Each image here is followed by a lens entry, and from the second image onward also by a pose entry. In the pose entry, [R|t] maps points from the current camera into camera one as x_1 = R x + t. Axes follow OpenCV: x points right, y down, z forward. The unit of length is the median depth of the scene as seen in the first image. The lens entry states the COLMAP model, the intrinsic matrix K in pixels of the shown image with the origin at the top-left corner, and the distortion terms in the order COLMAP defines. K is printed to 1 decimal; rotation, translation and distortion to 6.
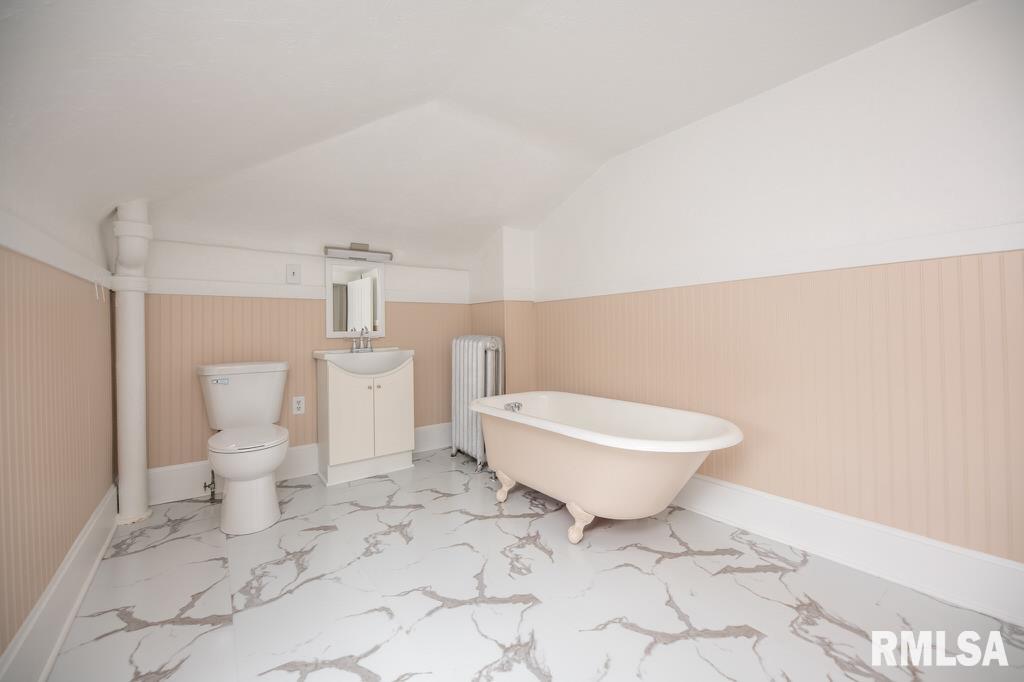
lens RADIAL K [[424.3, 0, 514.1], [0, 424.3, 335.0], [0, 0, 1]] dist [-0.002648, -0.002495]
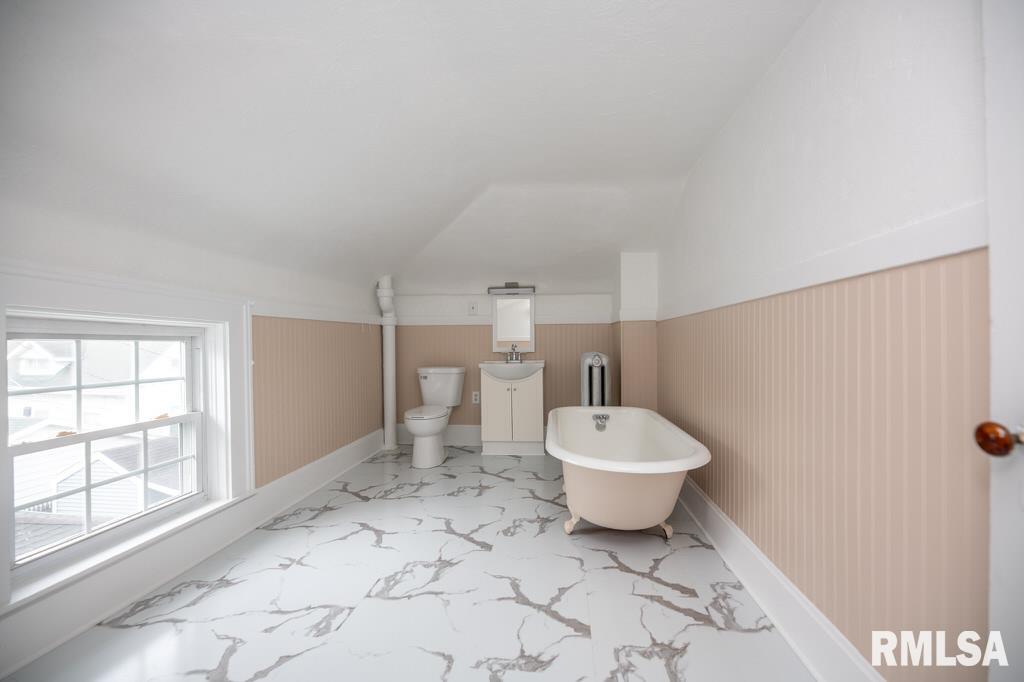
lens RADIAL K [[419.9, 0, 510.9], [0, 419.9, 344.5], [0, 0, 1]] dist [-0.003441, -0.002266]
pose [[0.723519, 0.010156, -0.690229, 0.658738], [-0.011298, 0.999932, 0.002871, -0.026415], [0.690212, 0.005721, 0.723585, 0.038861]]
